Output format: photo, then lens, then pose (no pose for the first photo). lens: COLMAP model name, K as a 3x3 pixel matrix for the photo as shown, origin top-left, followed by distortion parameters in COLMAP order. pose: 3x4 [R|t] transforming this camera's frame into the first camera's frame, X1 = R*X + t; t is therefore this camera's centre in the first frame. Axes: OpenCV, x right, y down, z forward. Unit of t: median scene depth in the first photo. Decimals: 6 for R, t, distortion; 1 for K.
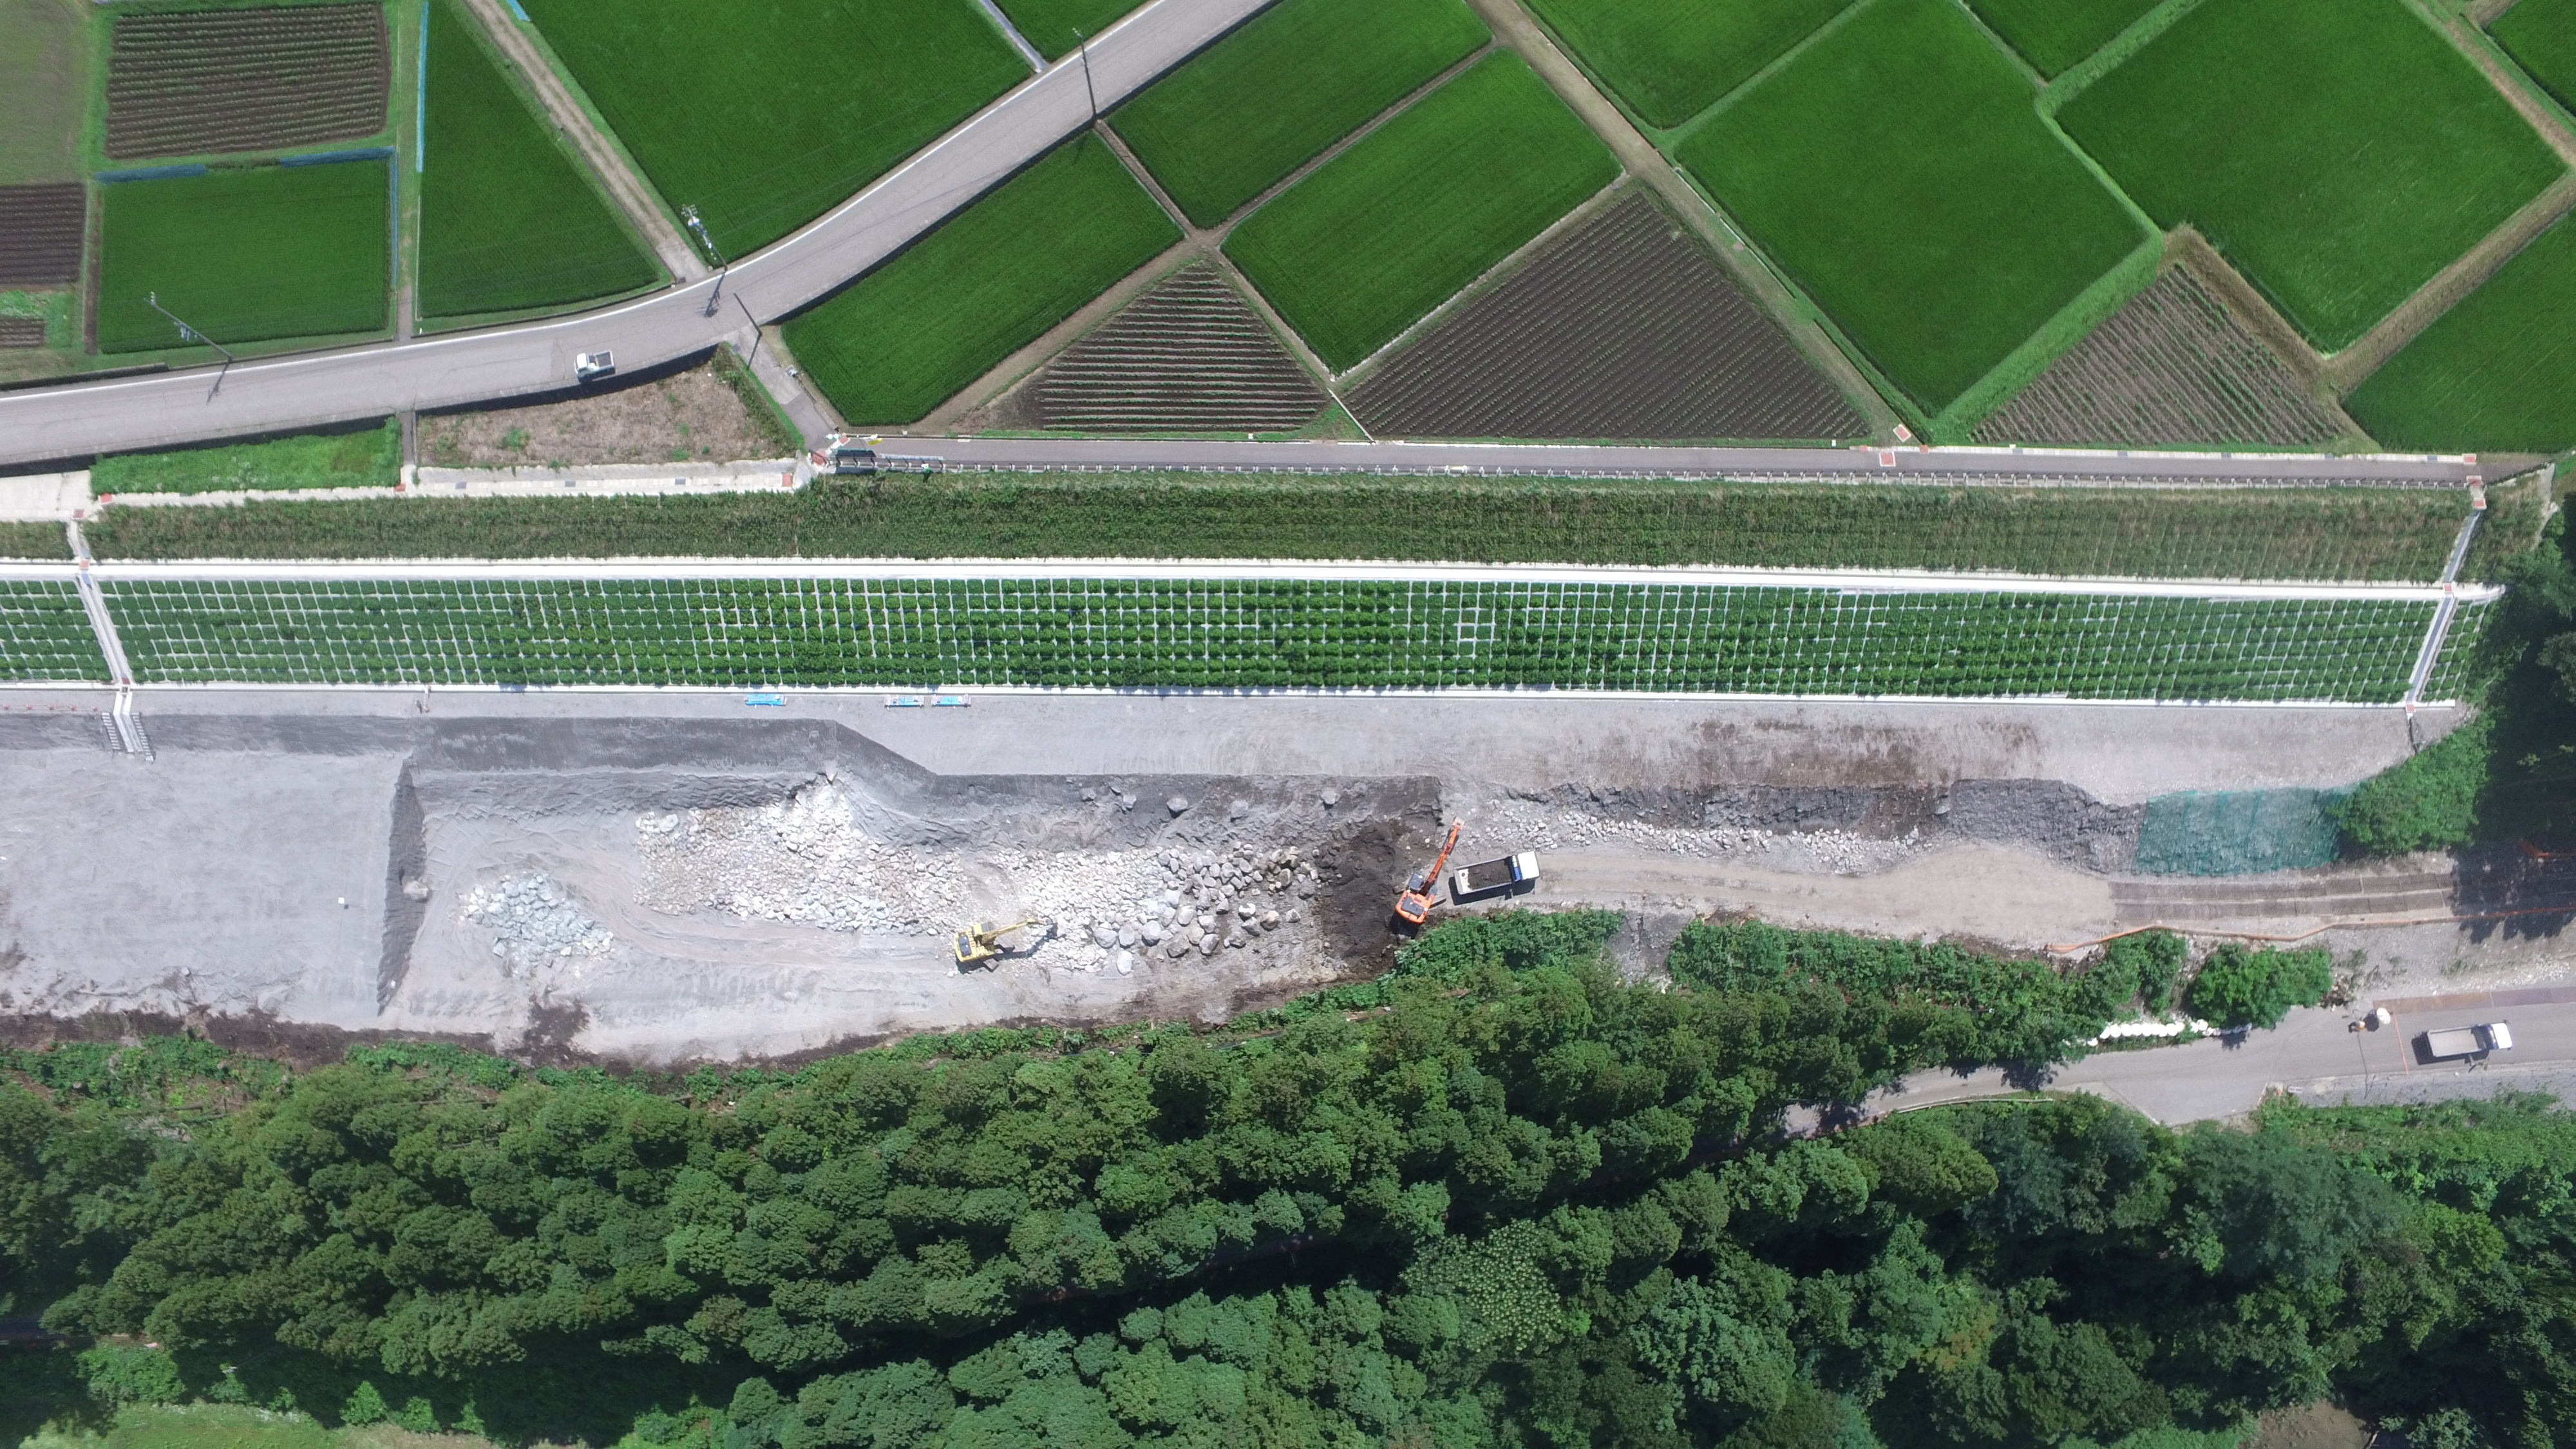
lens RADIAL K [[1522.7, 0, 1284.8], [0, 1522.7, 730.8], [0, 0, 1]] dist [-0.088013, 0.065733]
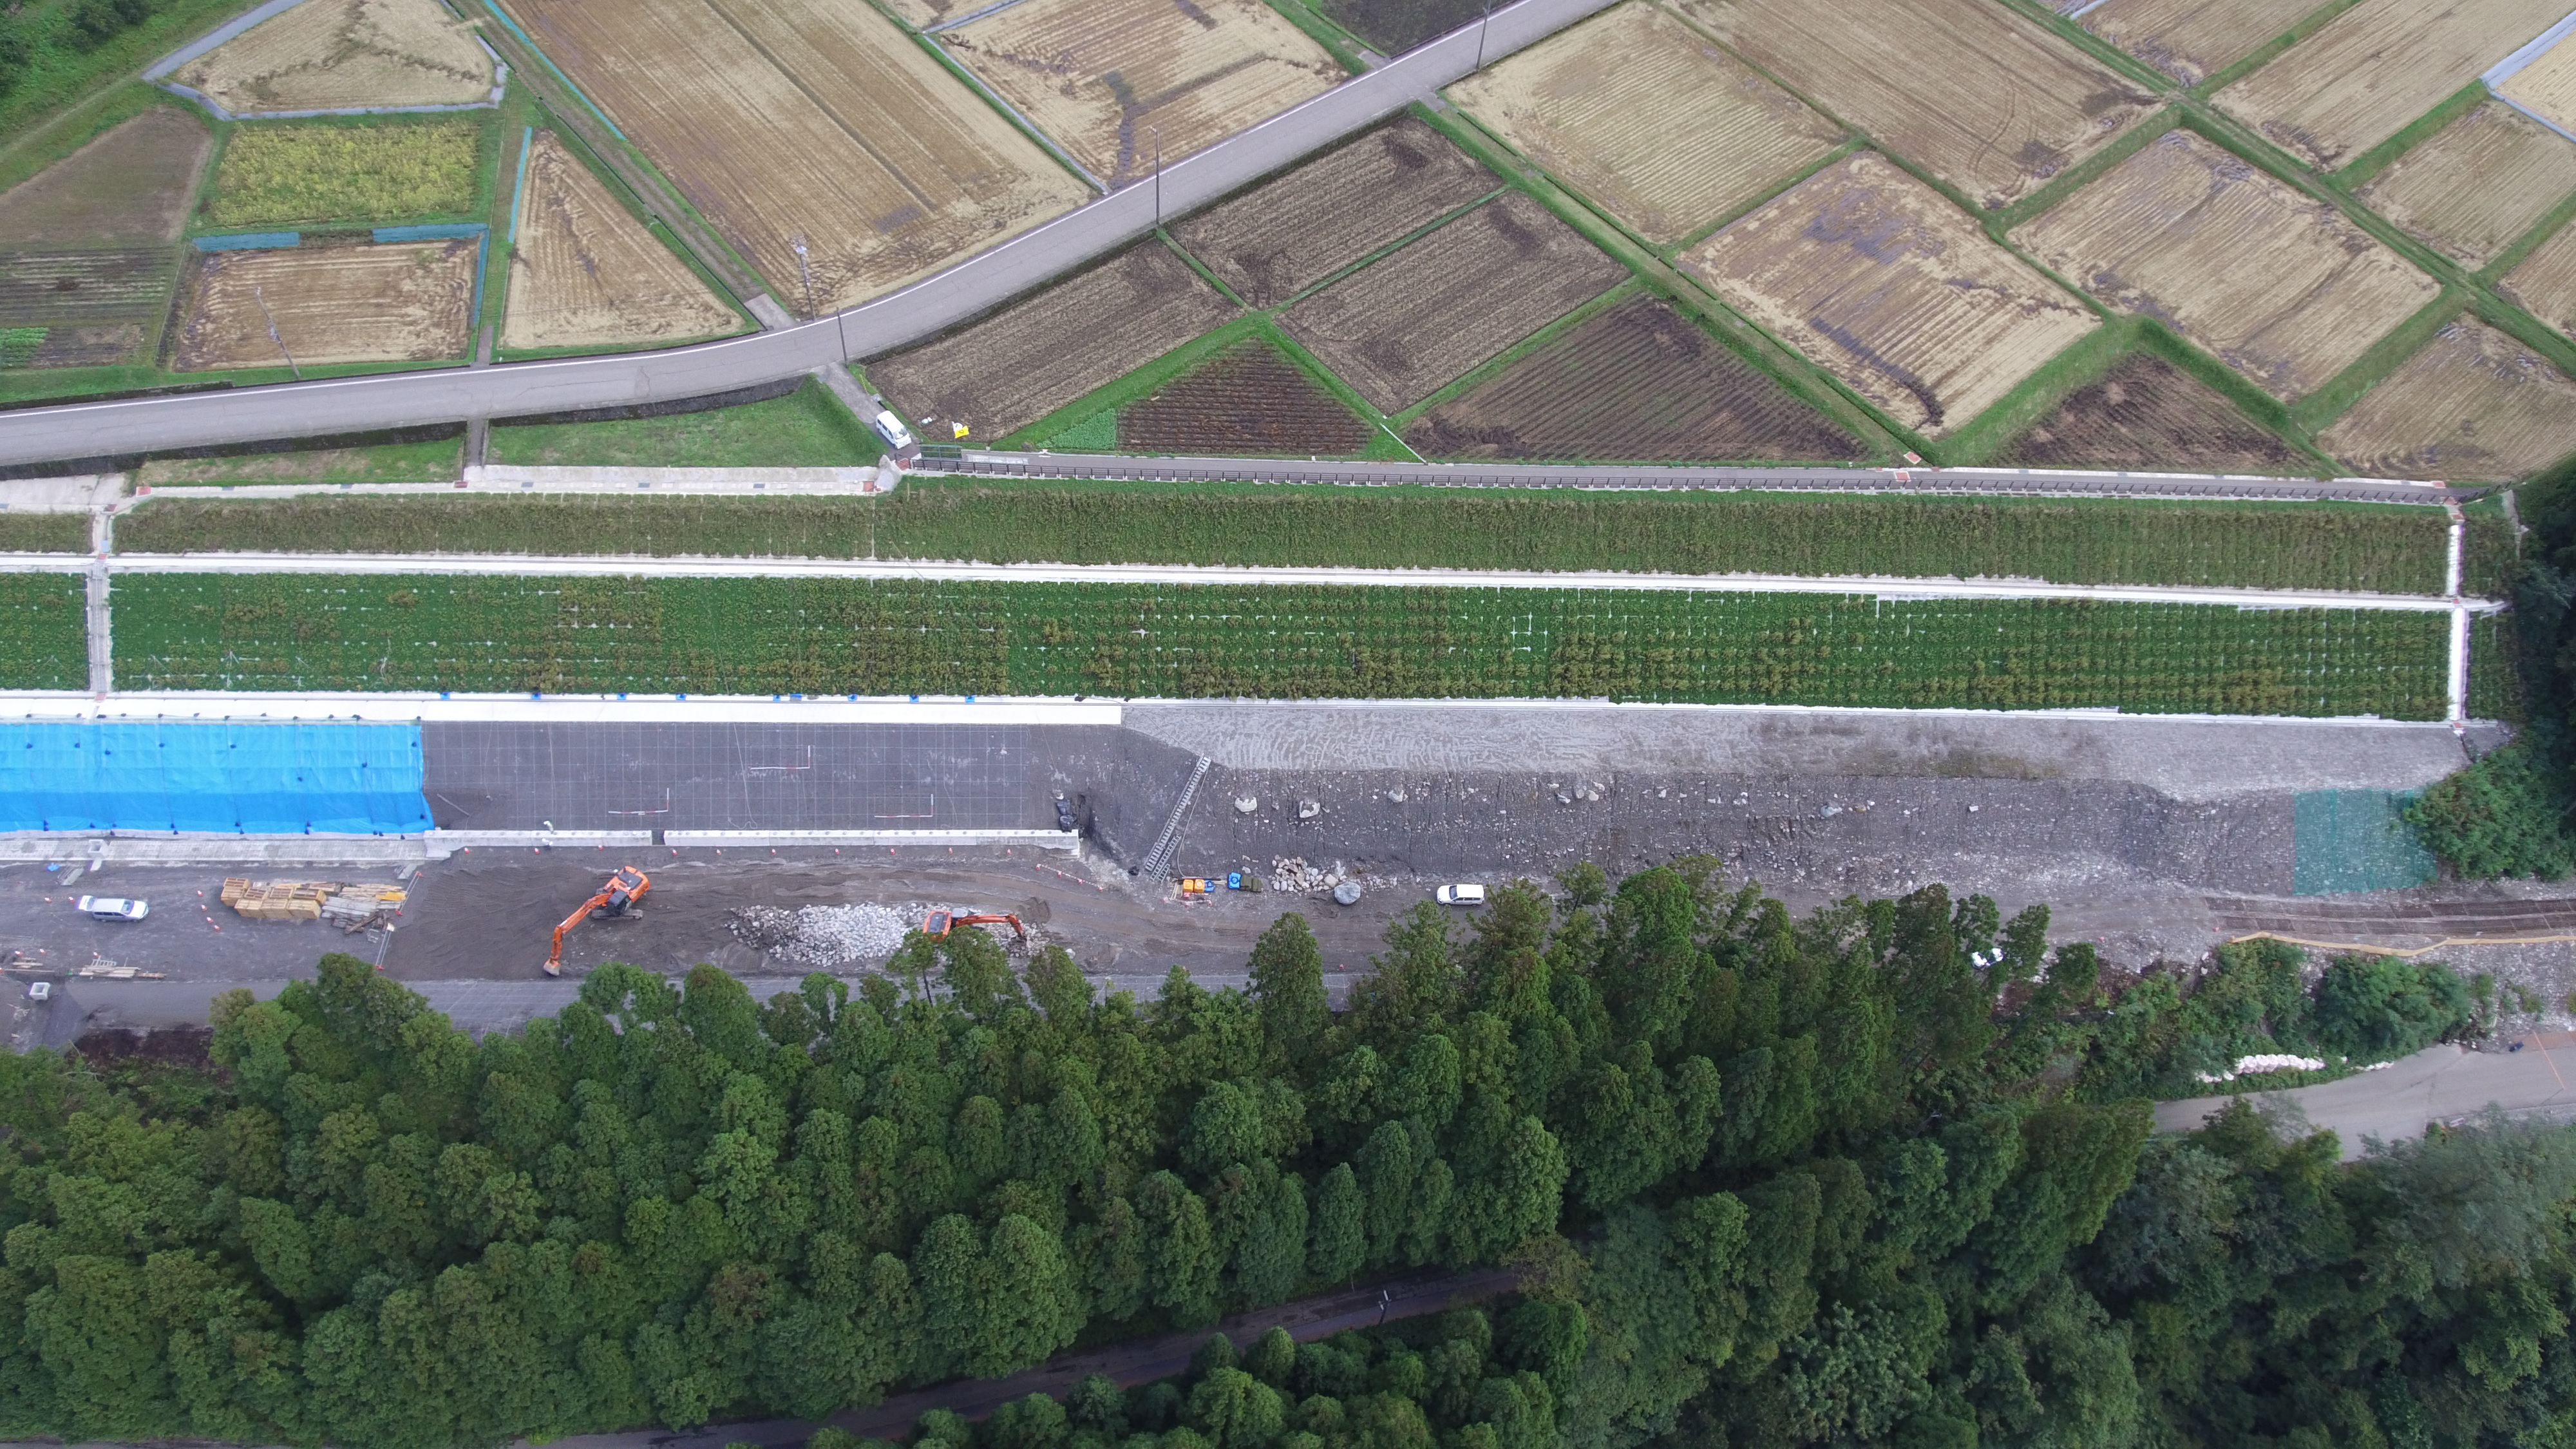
lens RADIAL K [[1798.8, 0, 1302.7], [0, 1798.8, 736.8], [0, 0, 1]] dist [0.065339, -0.082346]
pose [[0.997056, -0.004403, 0.076548, -0.125736], [0.034702, 0.916157, -0.399314, 0.486502], [-0.068372, 0.400795, 0.913613, -0.082959]]
